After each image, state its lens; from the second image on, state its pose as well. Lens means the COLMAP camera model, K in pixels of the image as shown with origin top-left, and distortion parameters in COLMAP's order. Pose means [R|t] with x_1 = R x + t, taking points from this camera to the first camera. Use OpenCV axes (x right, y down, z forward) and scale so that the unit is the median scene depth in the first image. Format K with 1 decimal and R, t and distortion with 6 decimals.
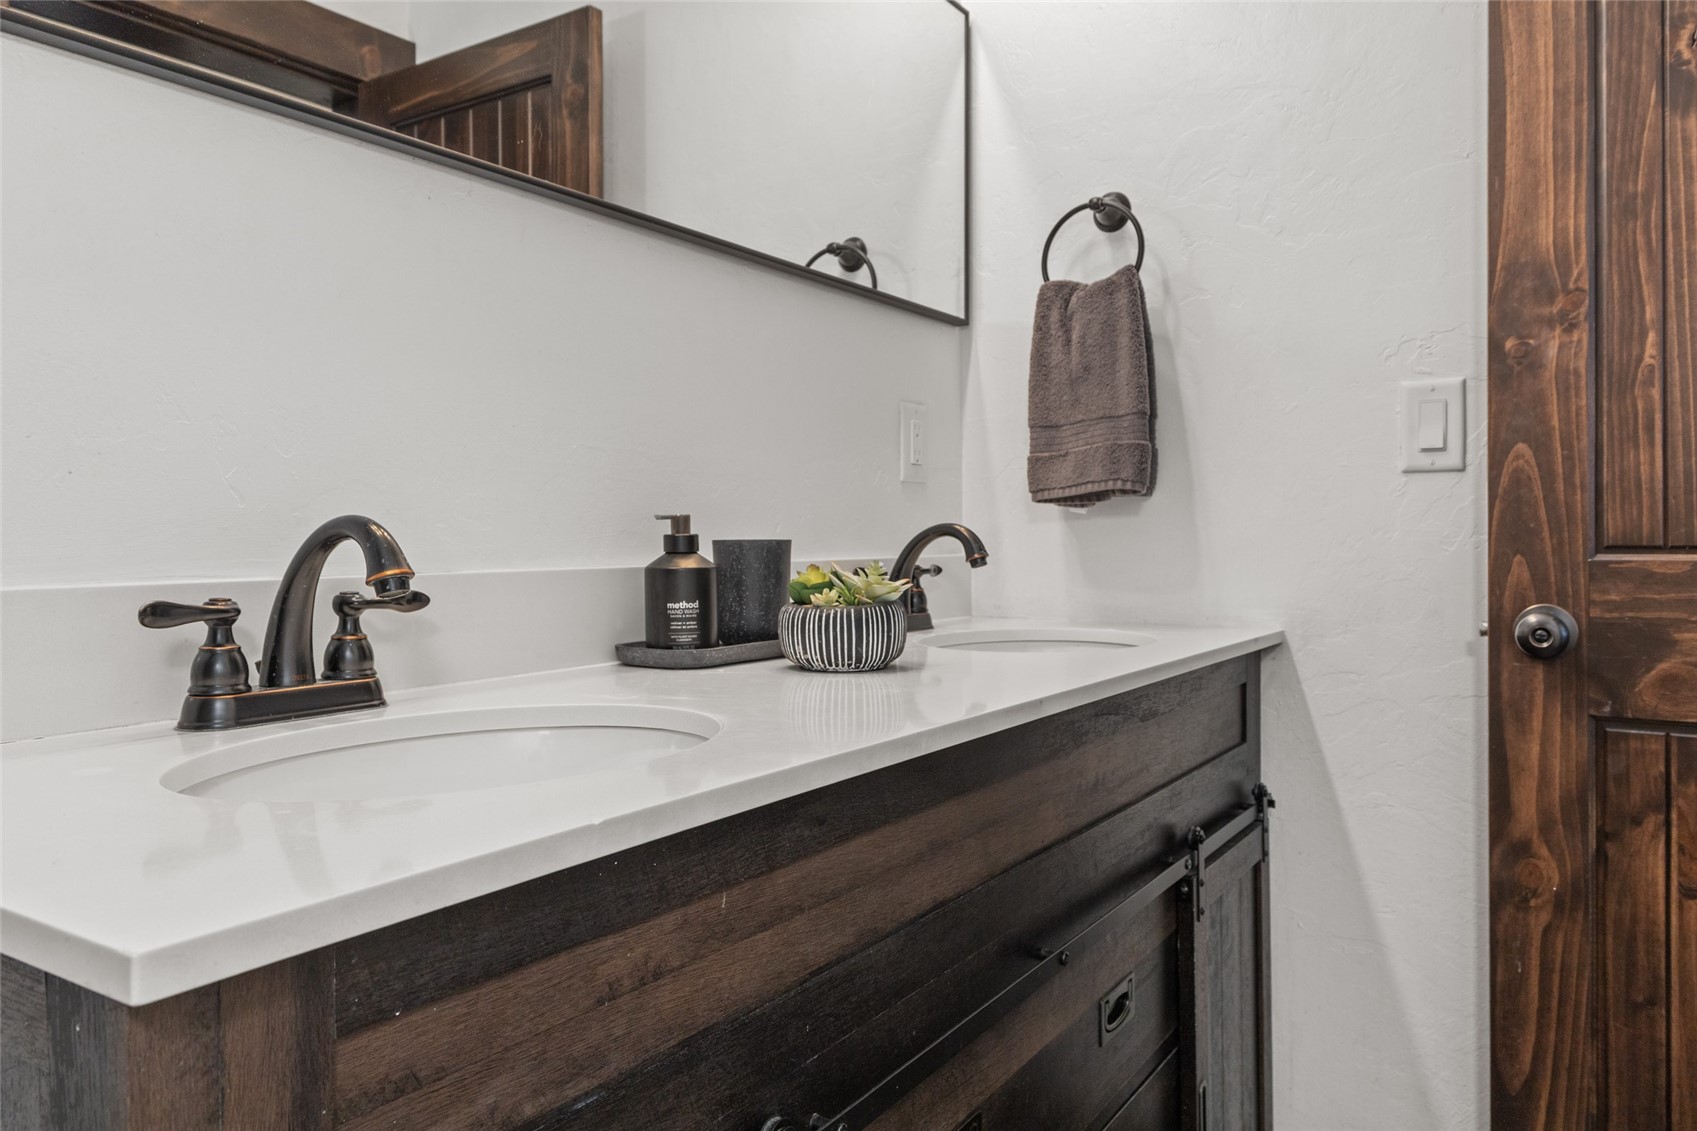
lens RADIAL K [[1175.8, 0, 848.5], [0, 1175.8, 565.5], [0, 0, 1]] dist [-0.000678, 0.000191]
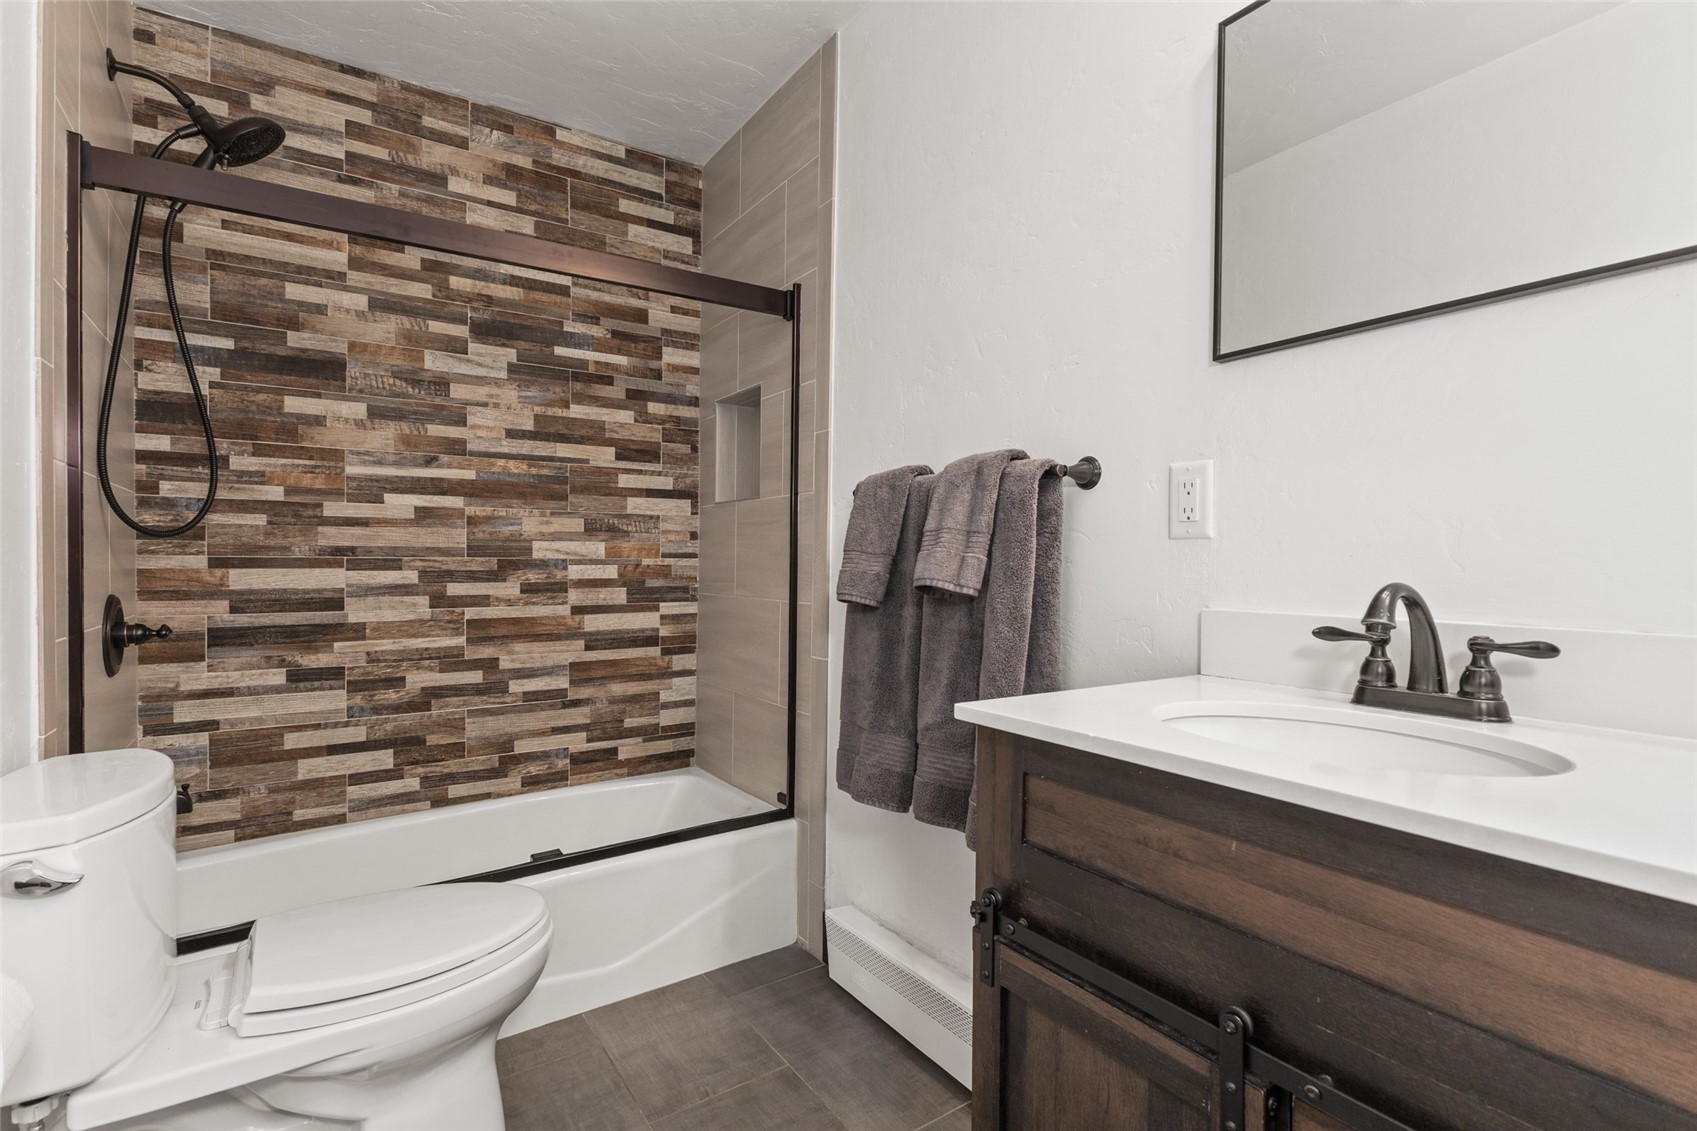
lens RADIAL K [[771.7, 0, 848.5], [0, 771.7, 565.5], [0, 0, 1]] dist [-0.007883, -0.000173]
pose [[-0.393791, 0.003312, -0.919194, 0.793404], [-0.030846, 0.999383, 0.016816, -0.060014], [0.918682, 0.034976, -0.393446, 0.735411]]
